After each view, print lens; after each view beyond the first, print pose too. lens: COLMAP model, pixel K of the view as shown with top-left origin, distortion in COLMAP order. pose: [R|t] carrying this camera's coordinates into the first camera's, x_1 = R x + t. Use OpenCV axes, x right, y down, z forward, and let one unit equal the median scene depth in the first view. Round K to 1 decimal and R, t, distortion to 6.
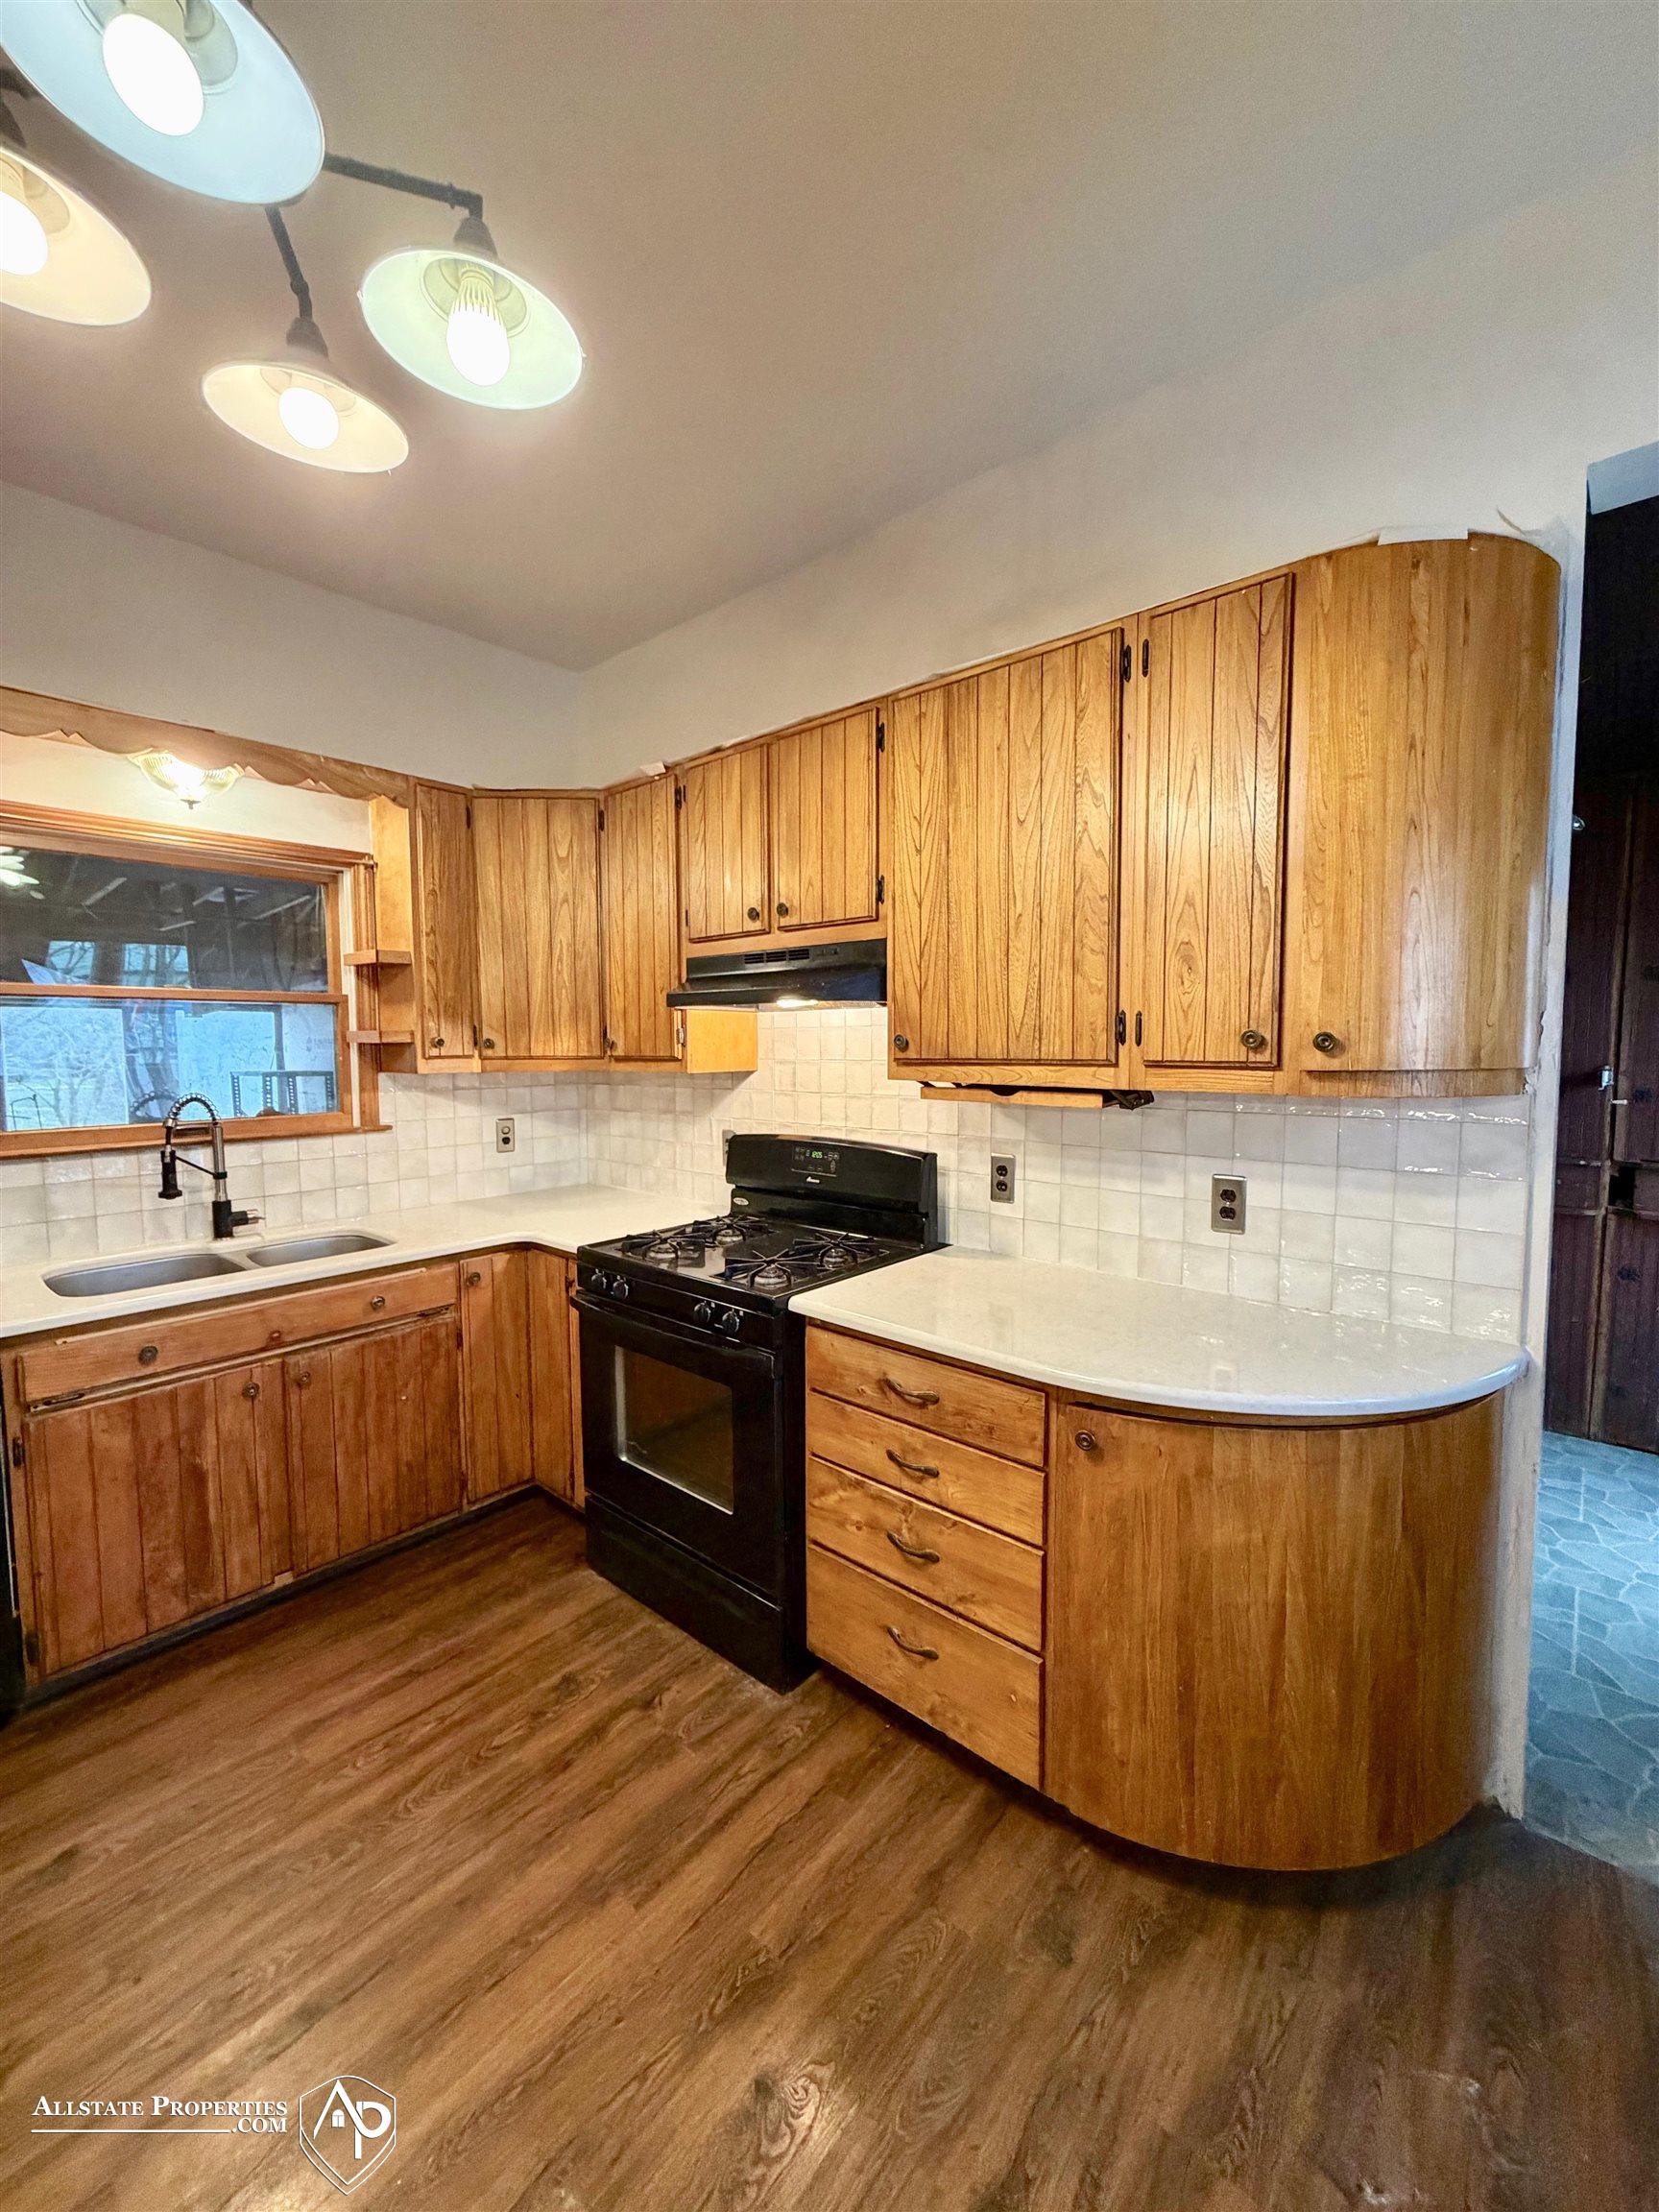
lens RADIAL K [[868.6, 0, 823.5], [0, 868.6, 1099.8], [0, 0, 1]] dist [-0.002290, -0.000027]
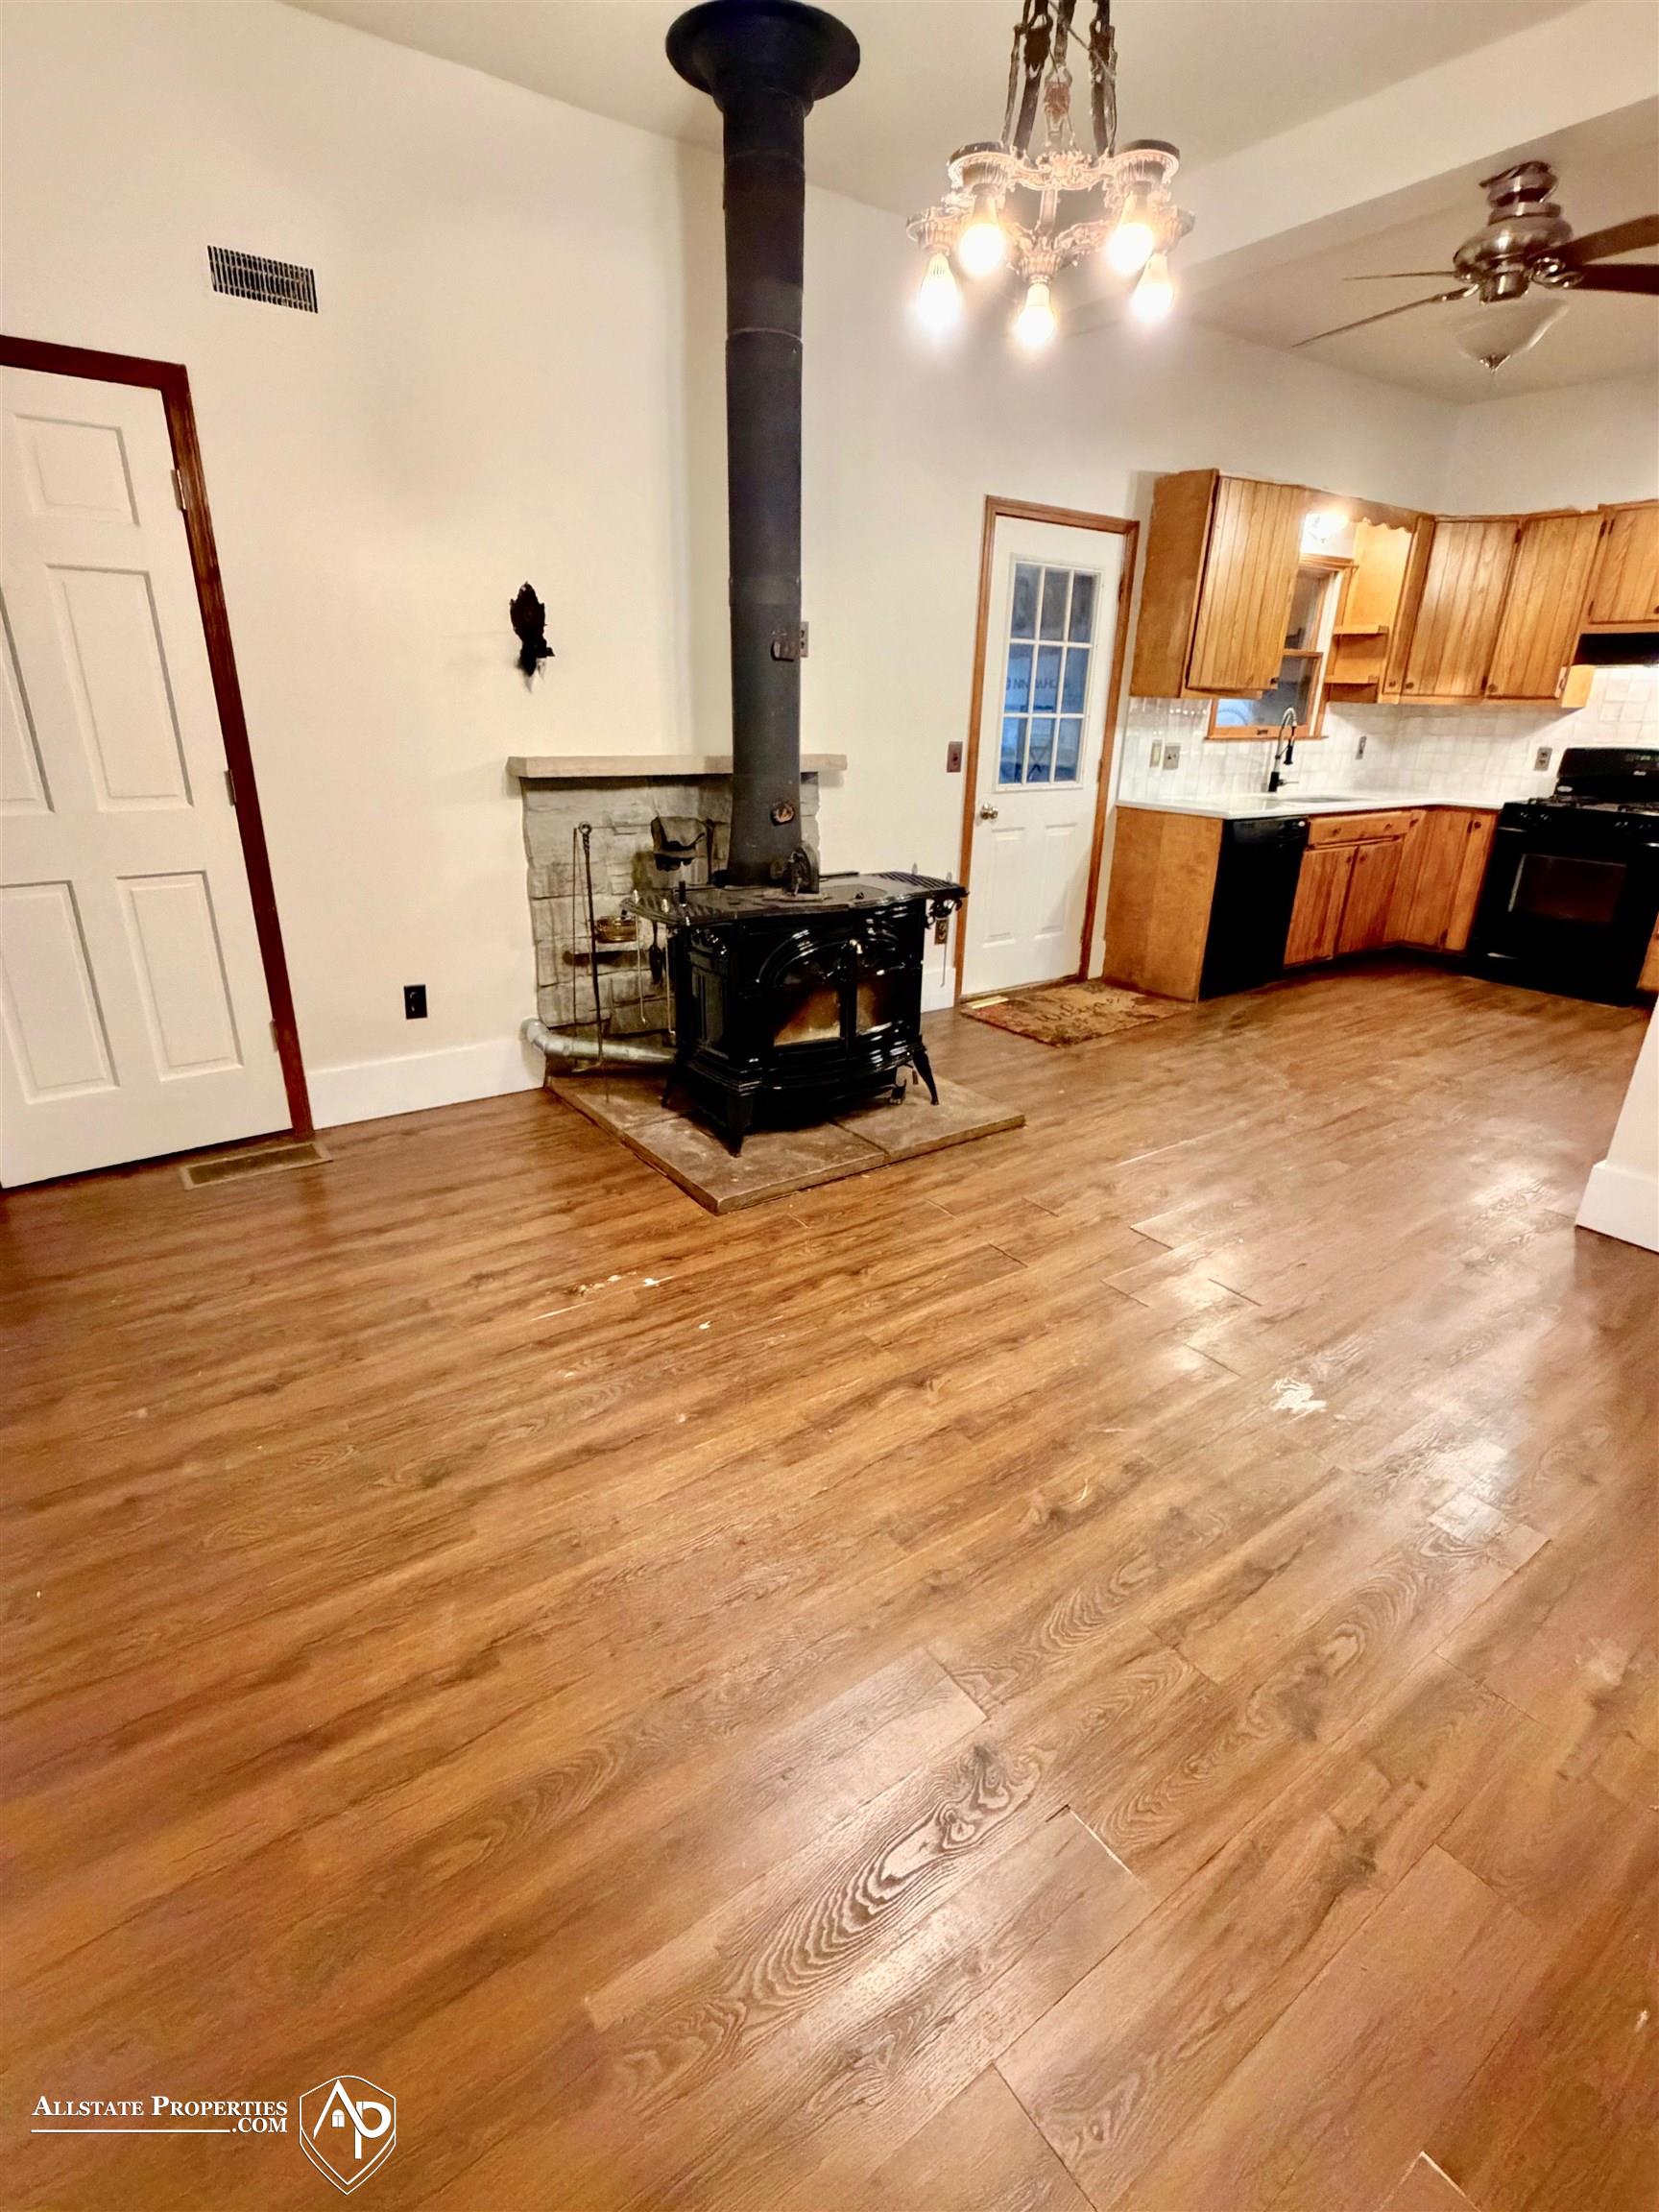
lens RADIAL K [[1061.8, 0, 829.5], [0, 1061.8, 1106.0], [0, 0, 1]] dist [0.001915, -0.000766]
pose [[0.972287, 0.107732, -0.207489, -1.367054], [-0.041132, 0.952483, 0.301803, 0.191735], [0.230143, -0.284905, 0.930518, -1.973450]]
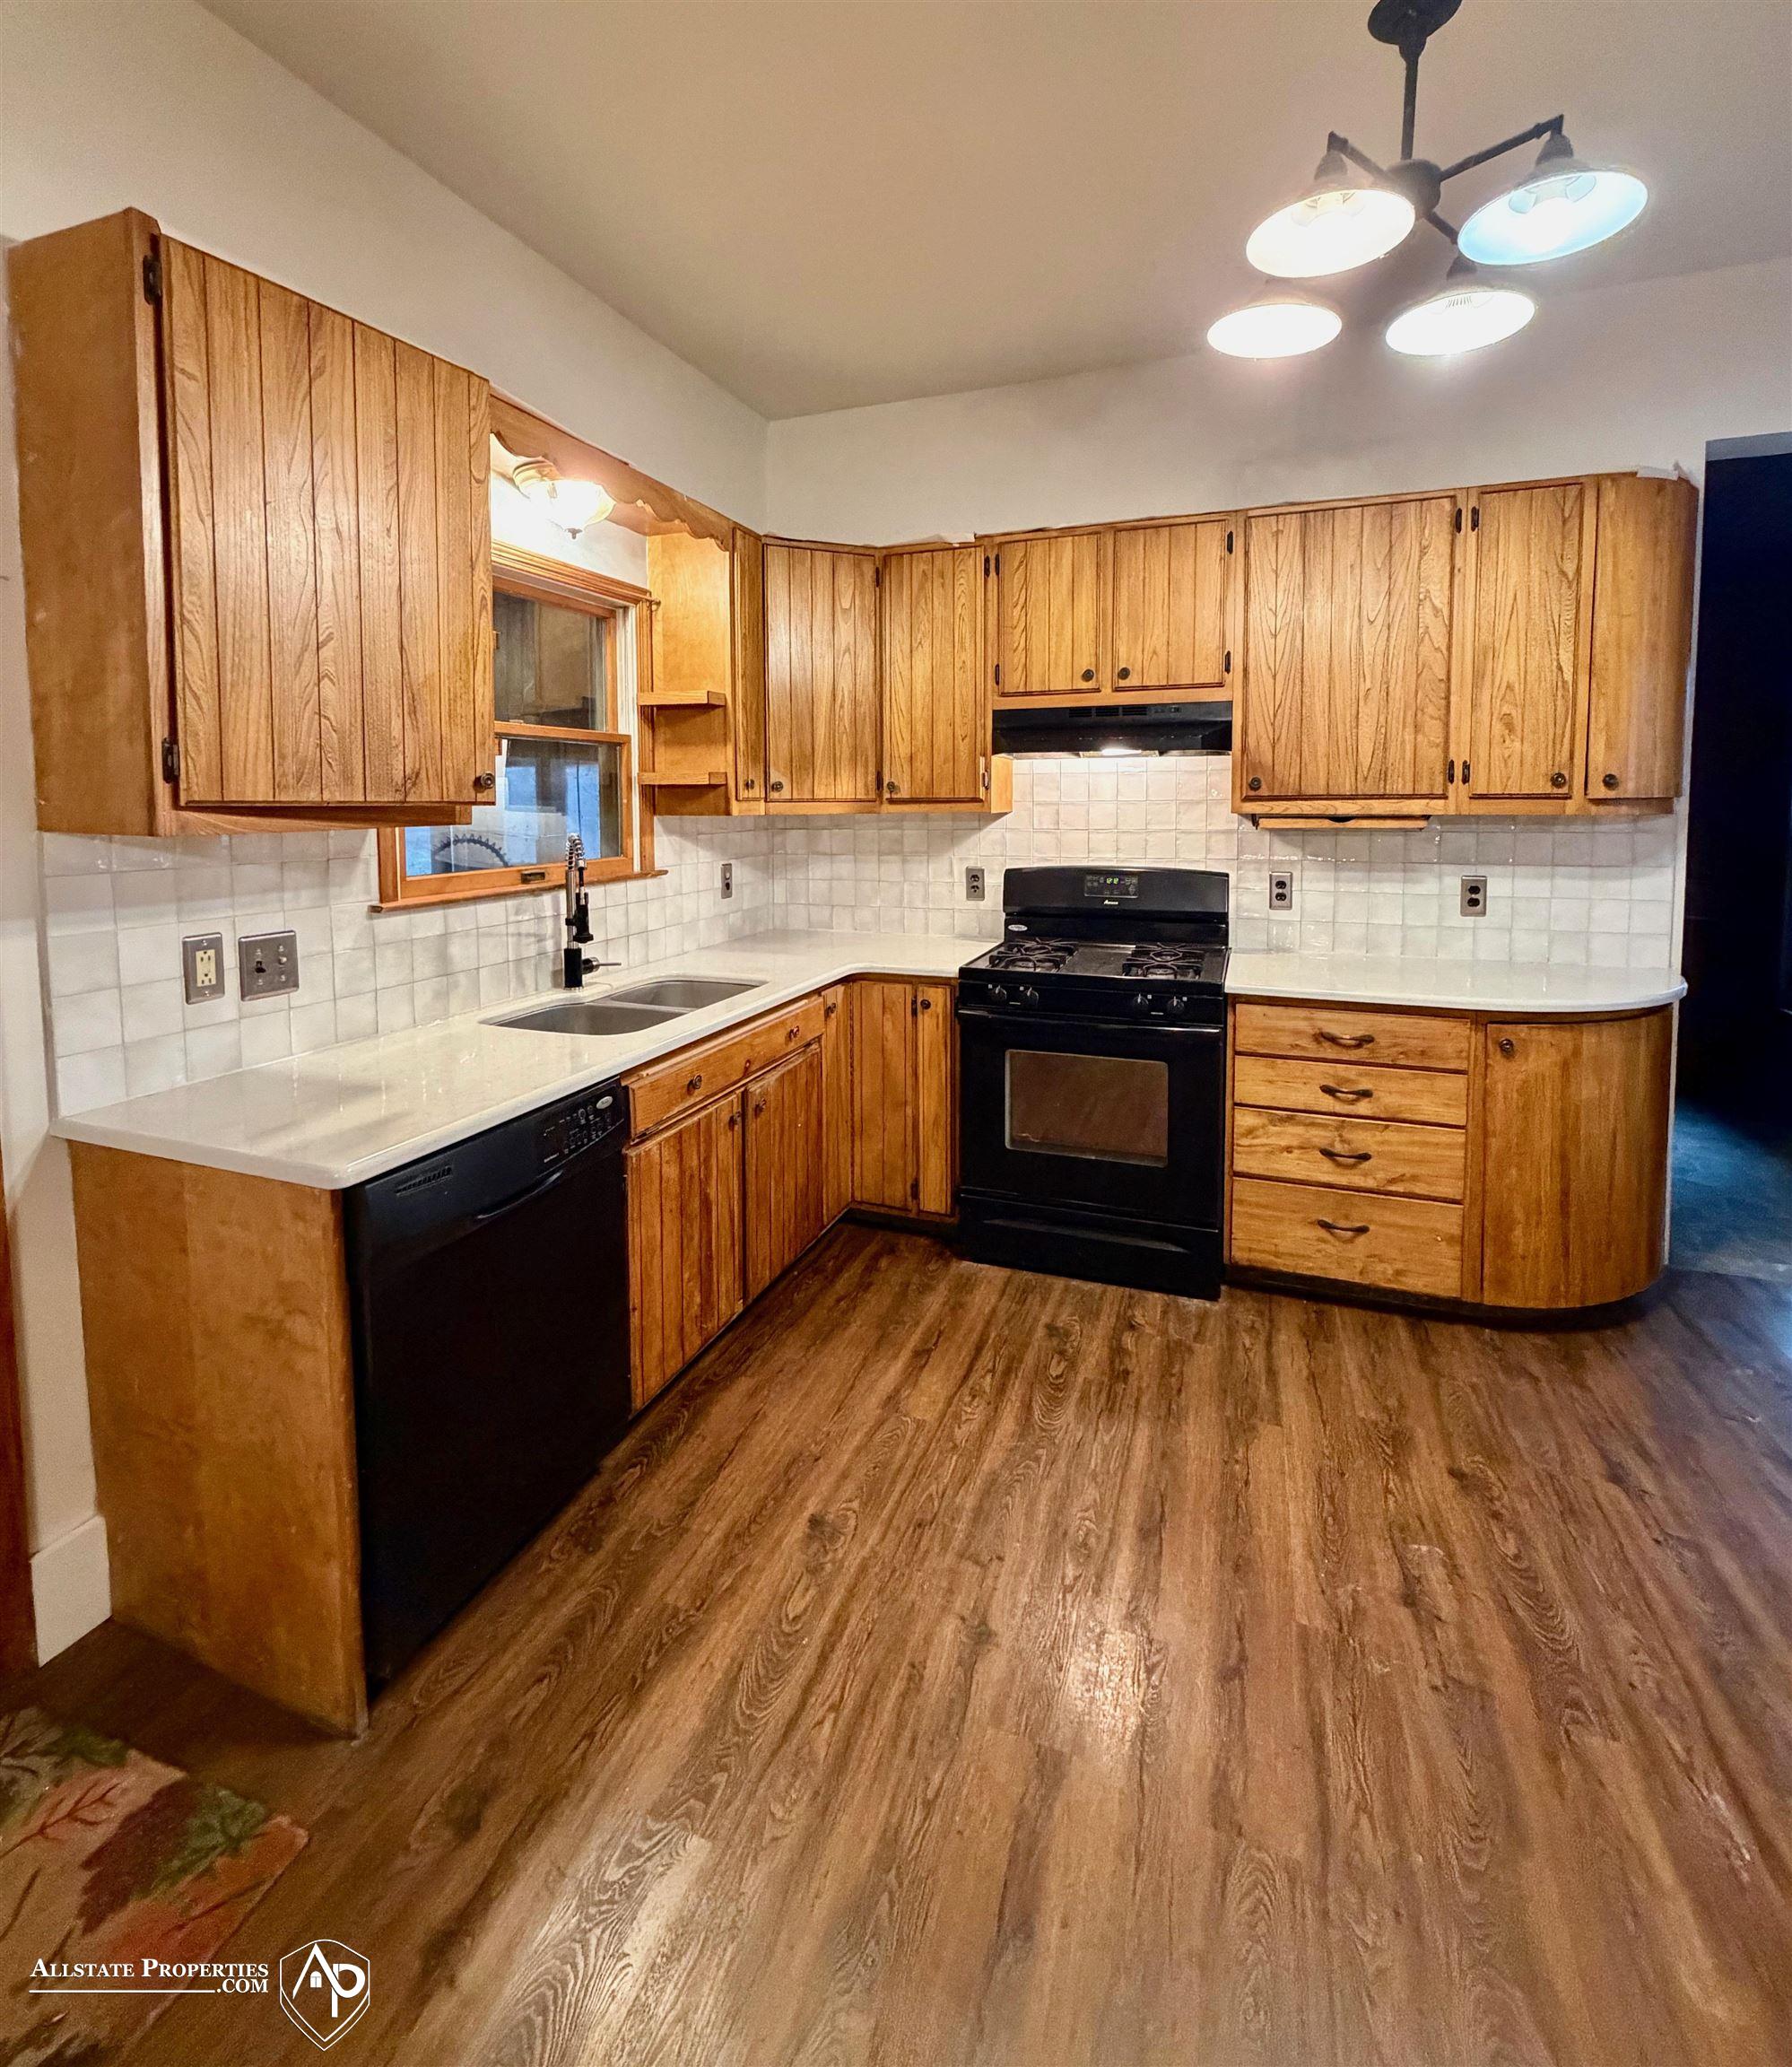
lens RADIAL K [[940.8, 0, 898.1], [0, 940.8, 856.7], [0, 0, 1]] dist [0.000036, -0.000062]
pose [[0.936577, -0.021612, 0.349795, -0.912577], [0.024050, 0.999707, -0.002629, 0.034292], [-0.349636, 0.010875, 0.936822, -0.117535]]
